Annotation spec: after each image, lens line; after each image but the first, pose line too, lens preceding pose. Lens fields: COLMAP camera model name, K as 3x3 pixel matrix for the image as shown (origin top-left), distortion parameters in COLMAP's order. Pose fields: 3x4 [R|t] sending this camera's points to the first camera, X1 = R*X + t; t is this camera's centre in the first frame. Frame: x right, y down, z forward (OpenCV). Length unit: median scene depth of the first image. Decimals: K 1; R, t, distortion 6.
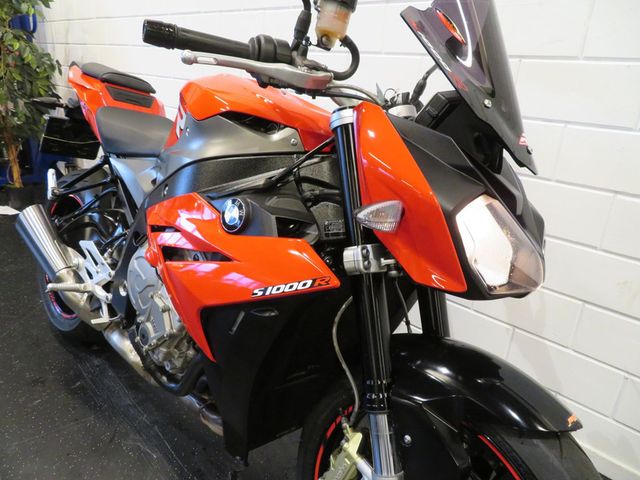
lens RADIAL K [[456.2, 0, 317.7], [0, 456.2, 241.2], [0, 0, 1]] dist [-0.007091, 0.003811]
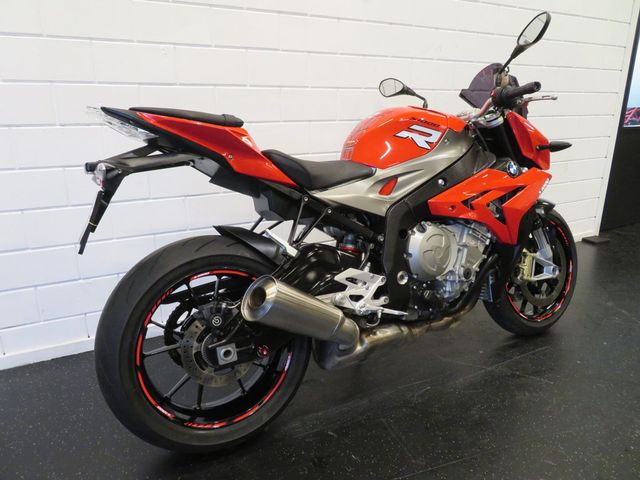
lens RADIAL K [[456.2, 0, 317.7], [0, 456.2, 241.2], [0, 0, 1]] dist [-0.007091, 0.003811]
pose [[0.306305, -0.333162, 0.891729, -1.863171], [0.368160, 0.905322, 0.211780, -0.390533], [-0.877859, 0.263430, 0.399961, 0.798363]]
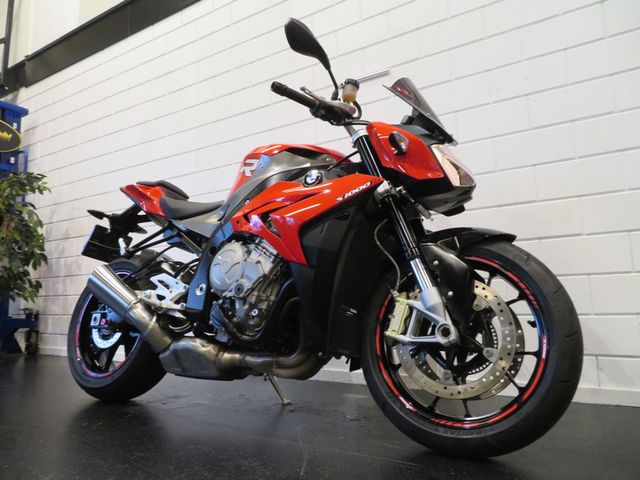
lens RADIAL K [[456.2, 0, 317.7], [0, 456.2, 241.2], [0, 0, 1]] dist [-0.007091, 0.003811]
pose [[0.971967, -0.063974, 0.226246, -0.459632], [0.162968, 0.876921, -0.452163, 0.769621], [-0.169473, 0.476359, 0.862764, -0.349752]]
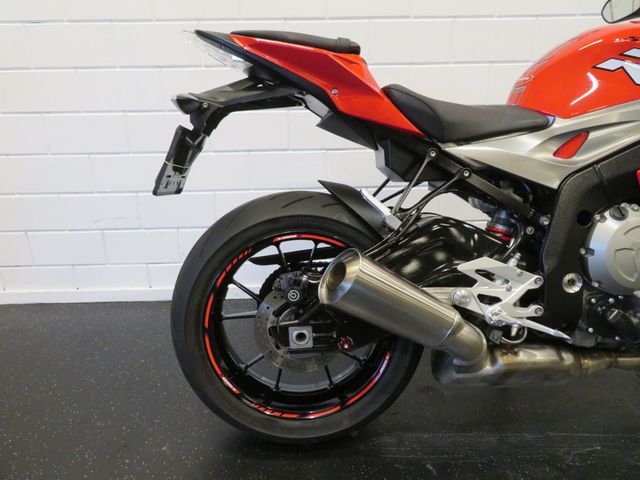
lens RADIAL K [[456.2, 0, 317.7], [0, 456.2, 241.2], [0, 0, 1]] dist [-0.007091, 0.003811]
pose [[0.695103, -0.316135, 0.645670, -1.497935], [0.319843, 0.940333, 0.116079, -0.247922], [-0.643842, 0.125826, 0.754742, 0.777448]]
